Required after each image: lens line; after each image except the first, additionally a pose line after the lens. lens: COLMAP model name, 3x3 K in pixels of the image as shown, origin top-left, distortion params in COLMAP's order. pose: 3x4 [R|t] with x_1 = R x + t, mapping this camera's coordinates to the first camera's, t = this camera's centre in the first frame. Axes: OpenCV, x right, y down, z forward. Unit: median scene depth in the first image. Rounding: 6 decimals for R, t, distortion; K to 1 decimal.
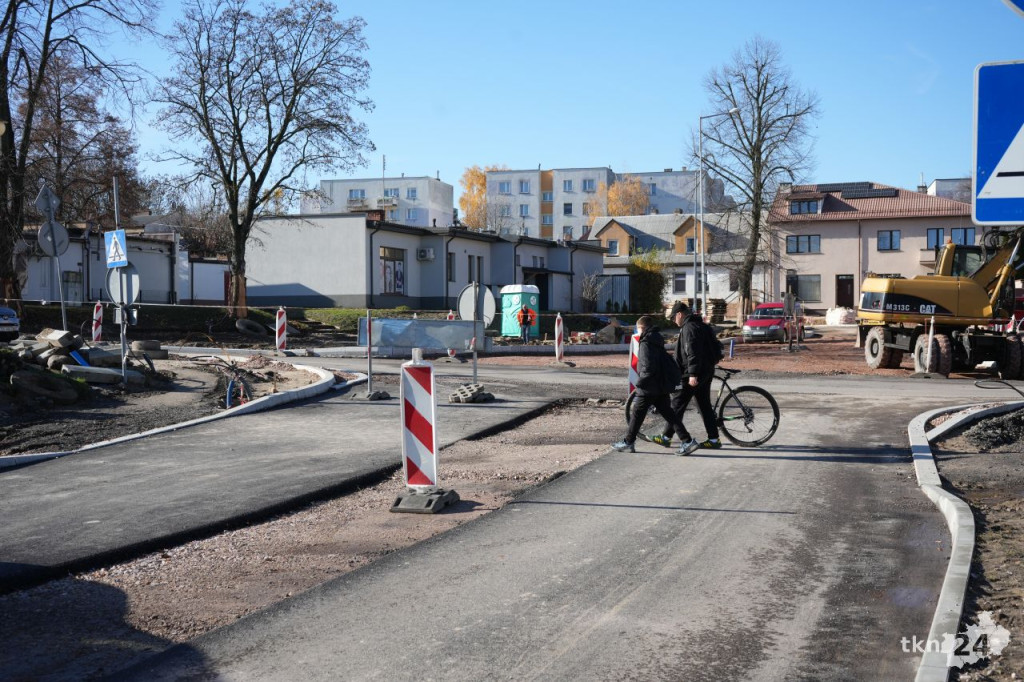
lens RADIAL K [[1210.5, 0, 490.4], [0, 1210.5, 356.8], [0, 0, 1]] dist [-0.006569, 0.000000]
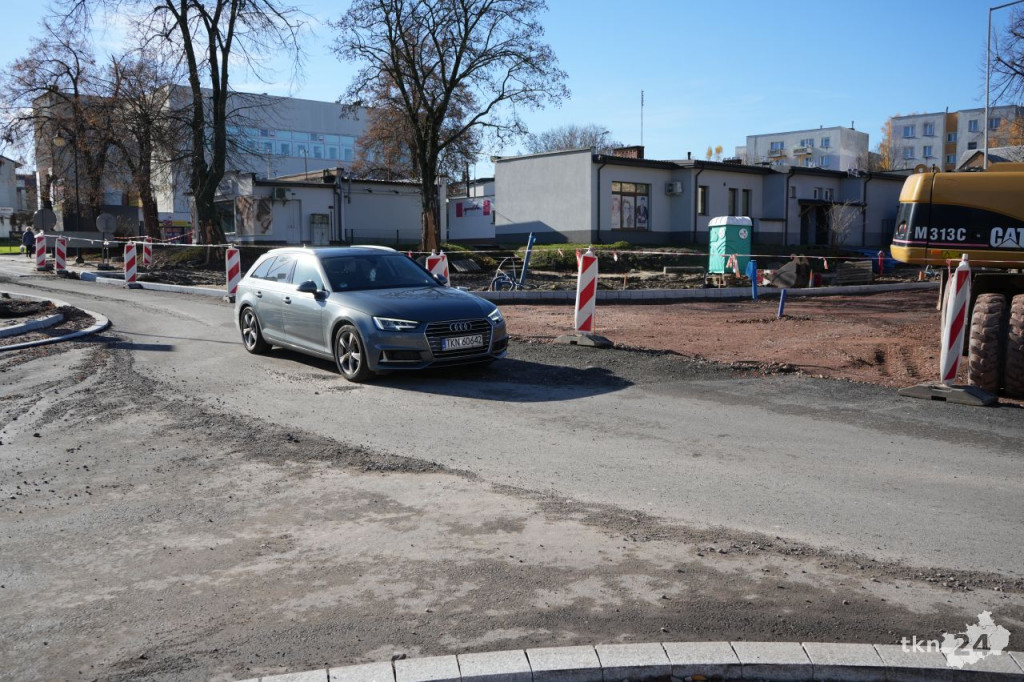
lens RADIAL K [[884.0, 0, 509.2], [0, 884.0, 345.8], [0, 0, 1]] dist [-0.012445, 0.015179]
pose [[0.888140, 0.042992, -0.457558, 0.106235], [-0.008855, 0.997031, 0.076493, -0.006870], [0.459488, -0.063885, 0.885883, 0.189321]]
